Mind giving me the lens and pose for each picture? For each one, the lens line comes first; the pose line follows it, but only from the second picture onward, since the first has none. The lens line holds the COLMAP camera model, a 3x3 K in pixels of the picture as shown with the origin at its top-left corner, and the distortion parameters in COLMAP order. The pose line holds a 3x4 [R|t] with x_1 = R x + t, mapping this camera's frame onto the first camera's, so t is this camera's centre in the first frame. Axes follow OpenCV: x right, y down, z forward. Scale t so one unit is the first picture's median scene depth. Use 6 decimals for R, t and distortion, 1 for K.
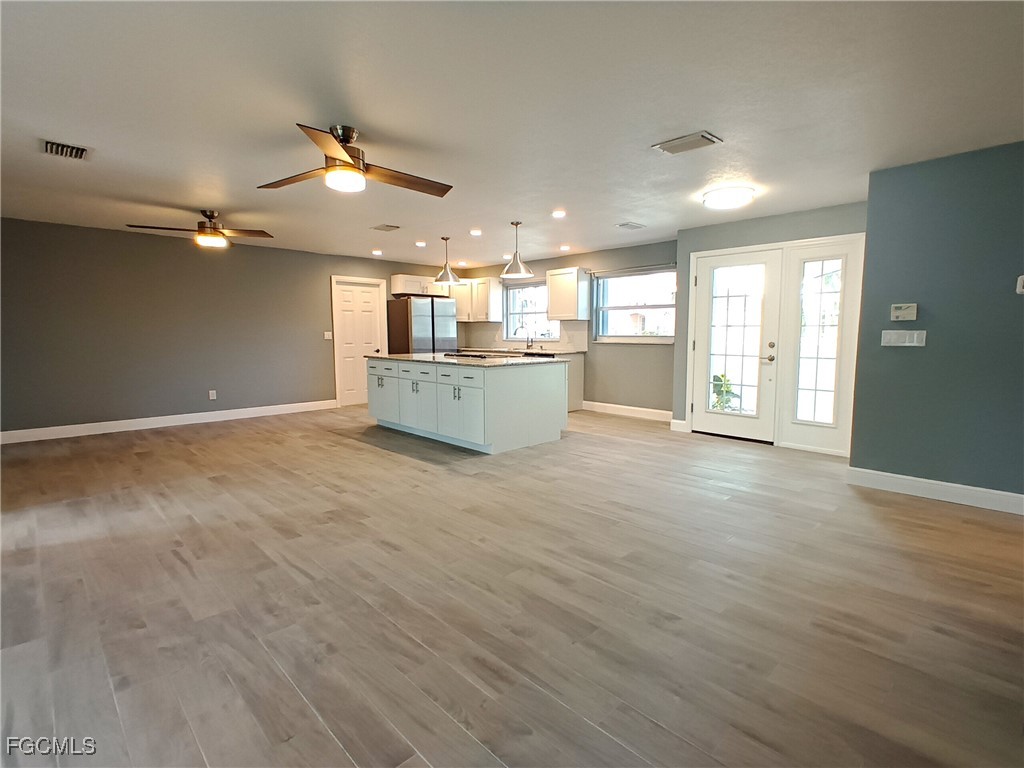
lens RADIAL K [[503.0, 0, 512.1], [0, 503.0, 384.6], [0, 0, 1]] dist [0.001175, 0.001820]
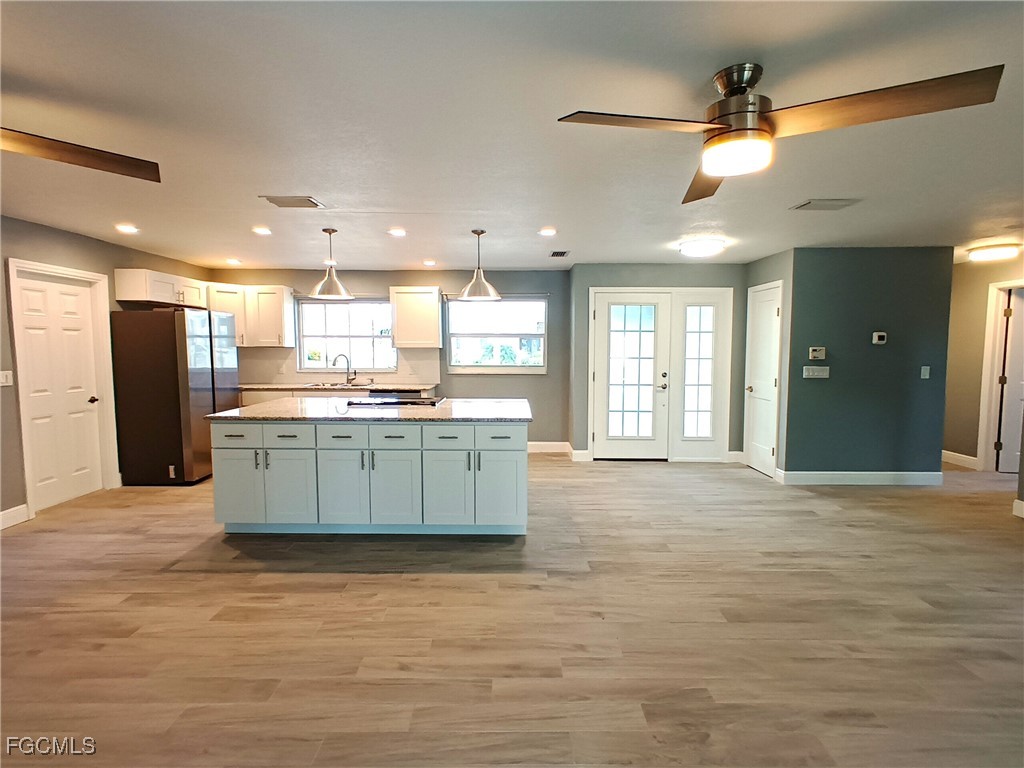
lens RADIAL K [[503.0, 0, 511.4], [0, 503.0, 383.3], [0, 0, 1]] dist [0.001175, 0.001820]
pose [[0.699710, -0.051014, 0.712603, -0.550486], [0.070599, 0.997503, 0.002088, -0.086818], [-0.710930, 0.048848, 0.701564, 0.442599]]
